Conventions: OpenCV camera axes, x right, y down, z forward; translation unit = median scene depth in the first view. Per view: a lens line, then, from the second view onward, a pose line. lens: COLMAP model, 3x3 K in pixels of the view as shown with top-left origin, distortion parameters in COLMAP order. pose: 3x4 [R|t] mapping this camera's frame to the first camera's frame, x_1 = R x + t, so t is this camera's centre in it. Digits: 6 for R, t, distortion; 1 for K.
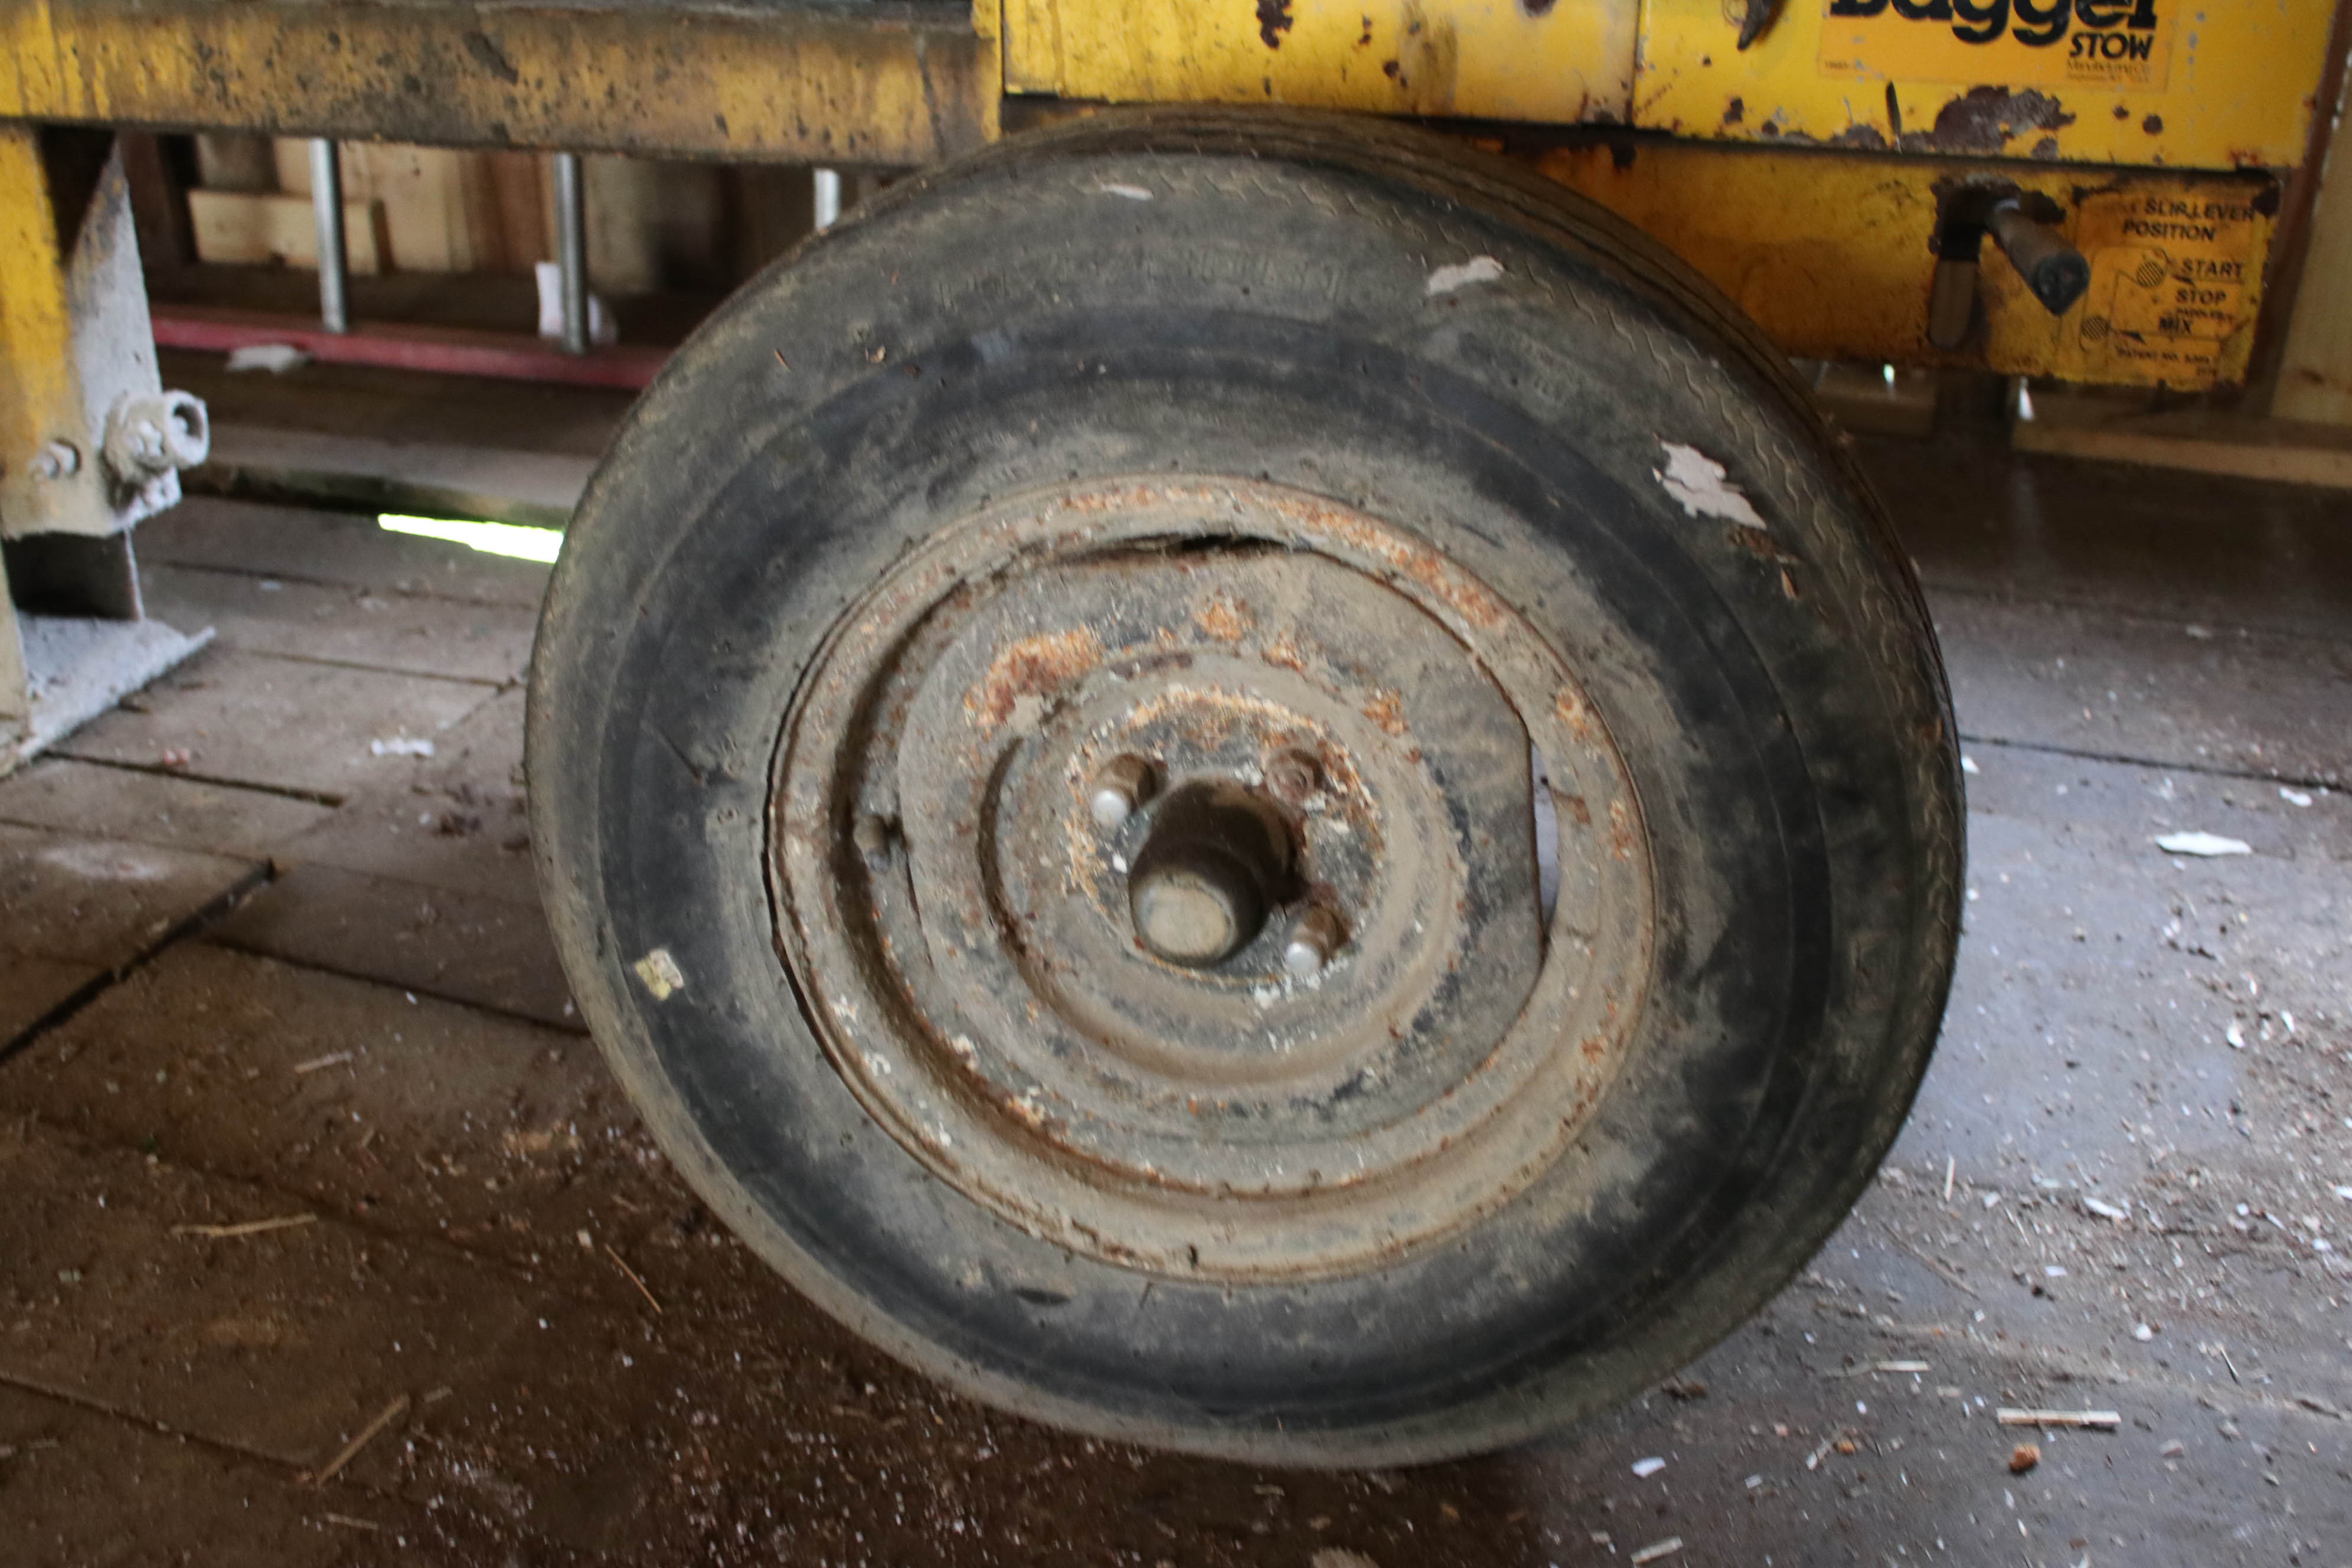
lens RADIAL K [[2379.8, 0, 1161.2], [0, 2379.8, 782.0], [0, 0, 1]] dist [-0.087102, 0.000000]
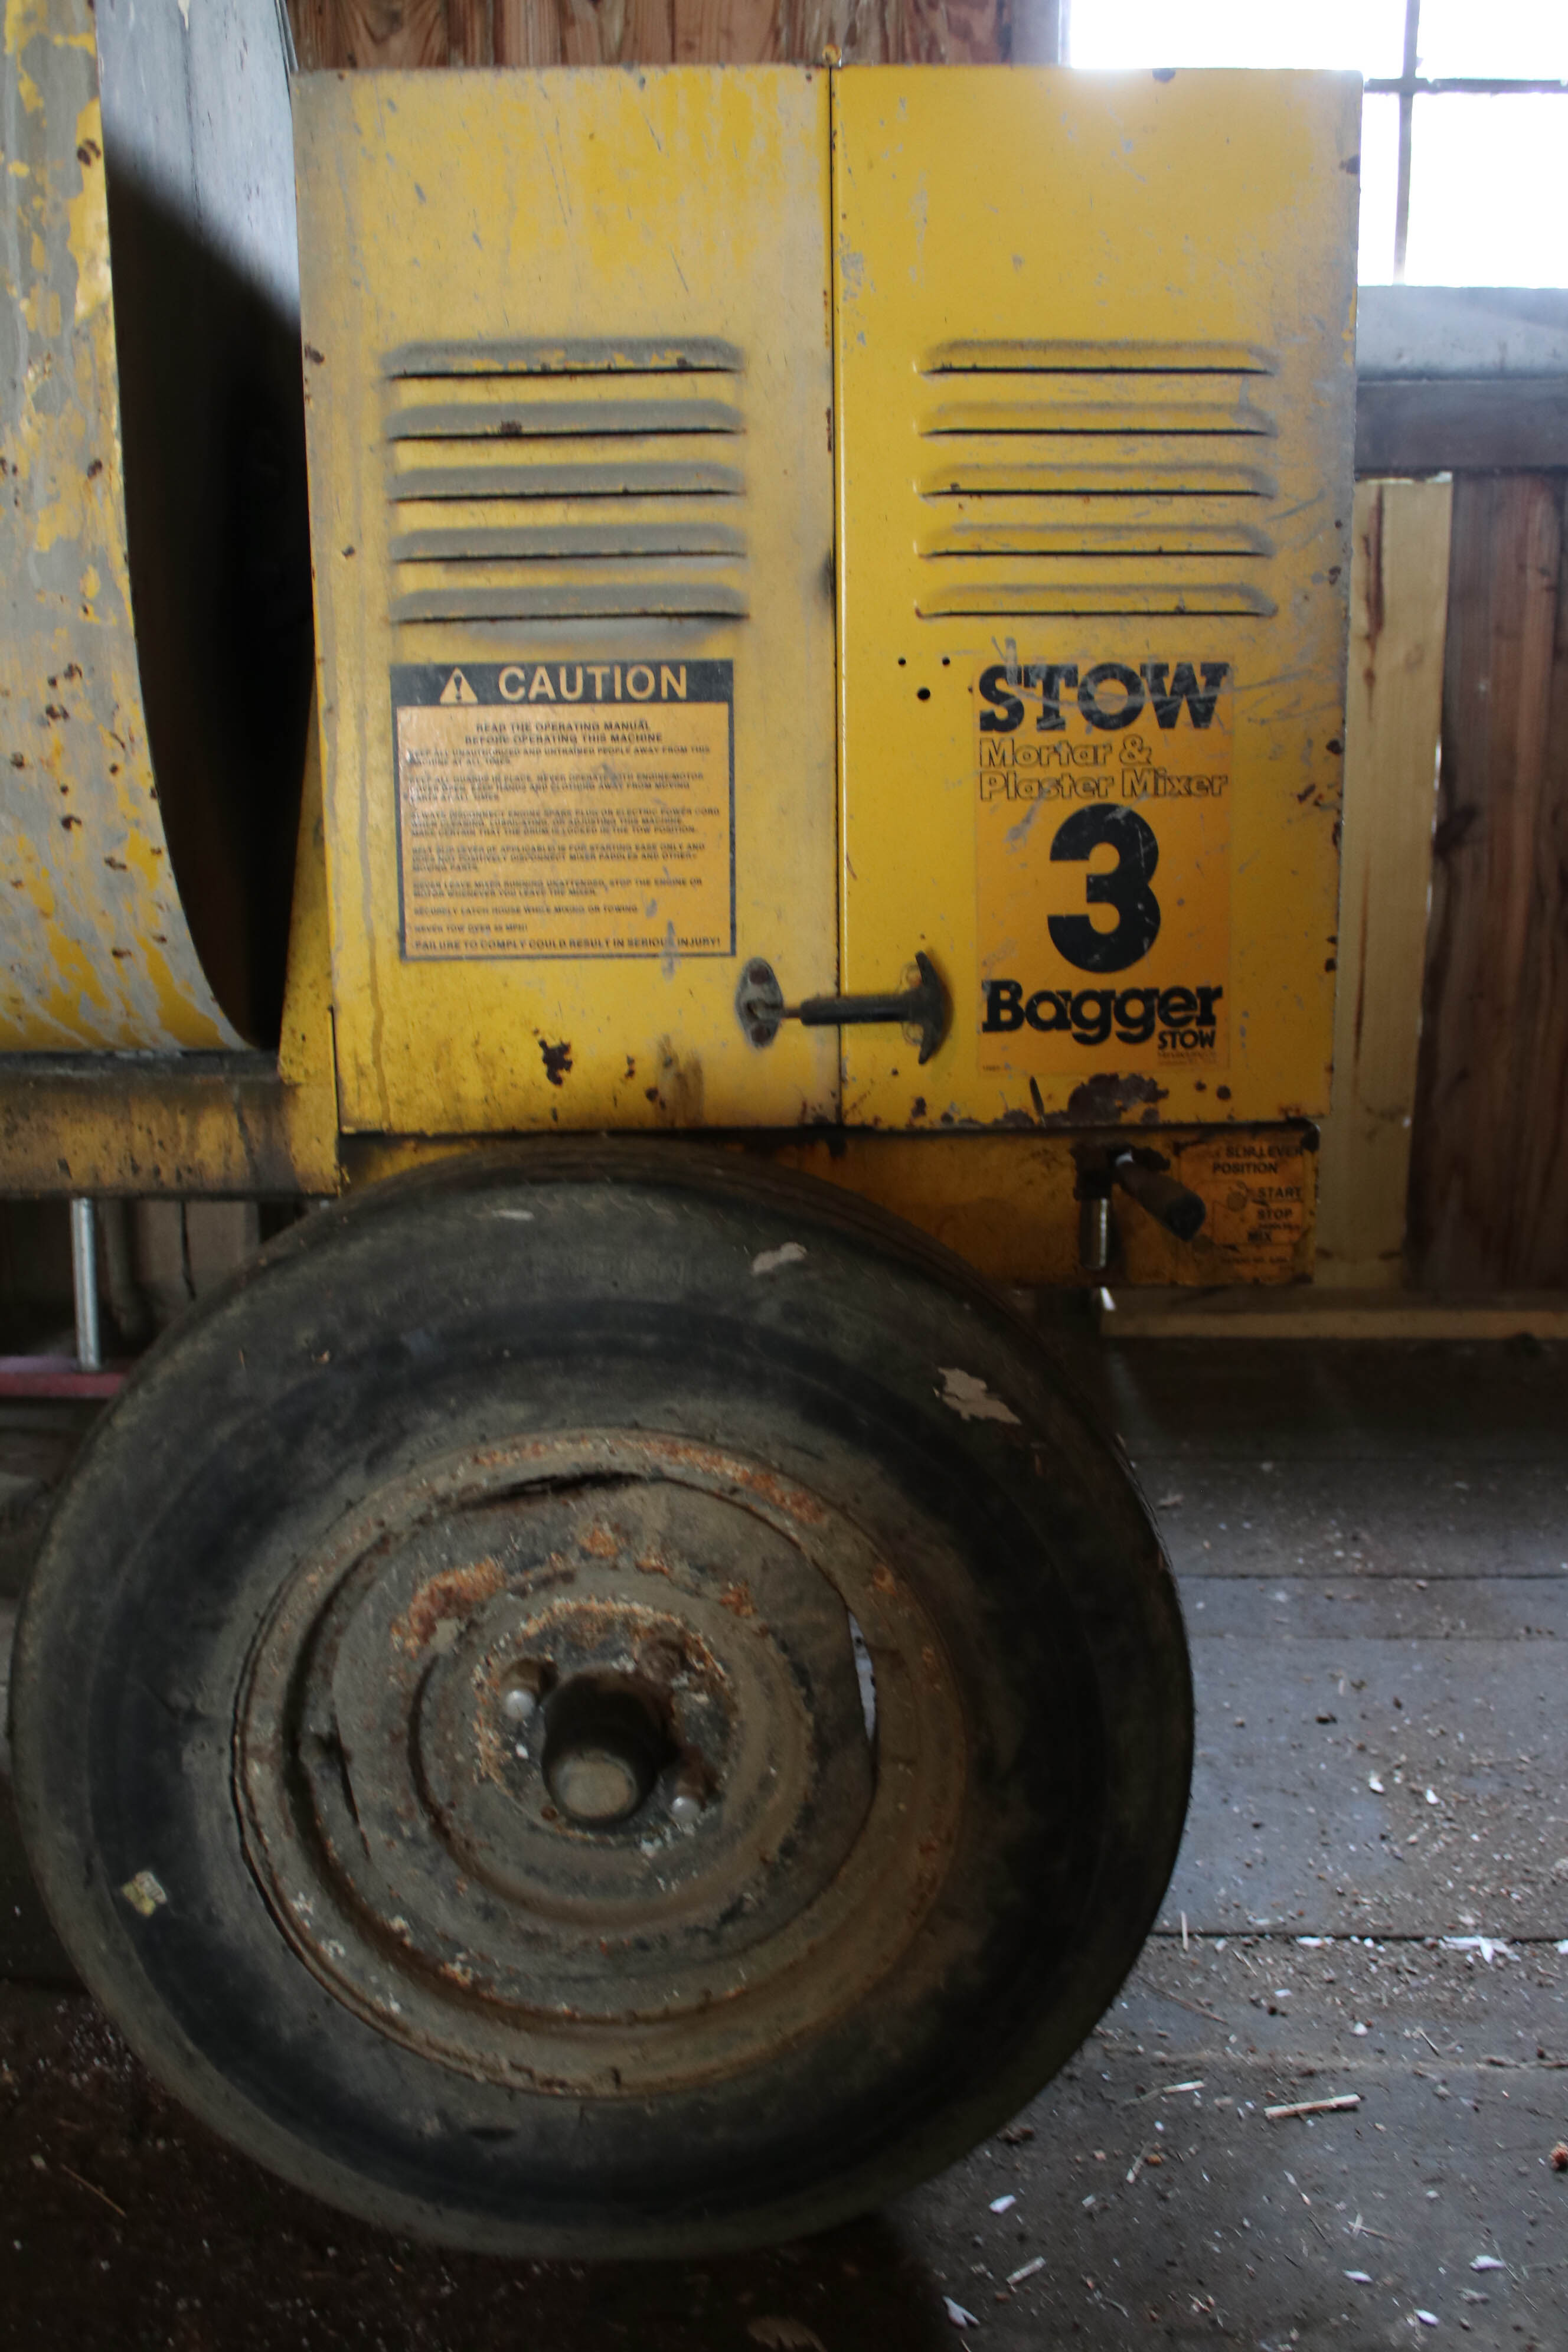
lens RADIAL K [[2182.0, 0, 780.2], [0, 2182.0, 1193.5], [0, 0, 1]] dist [-0.089469, 0.000000]
pose [[0.971608, -0.075867, 0.224102, -0.107787], [0.123772, 0.970232, -0.208162, 0.004271], [-0.201638, 0.229989, 0.952075, -0.131476]]
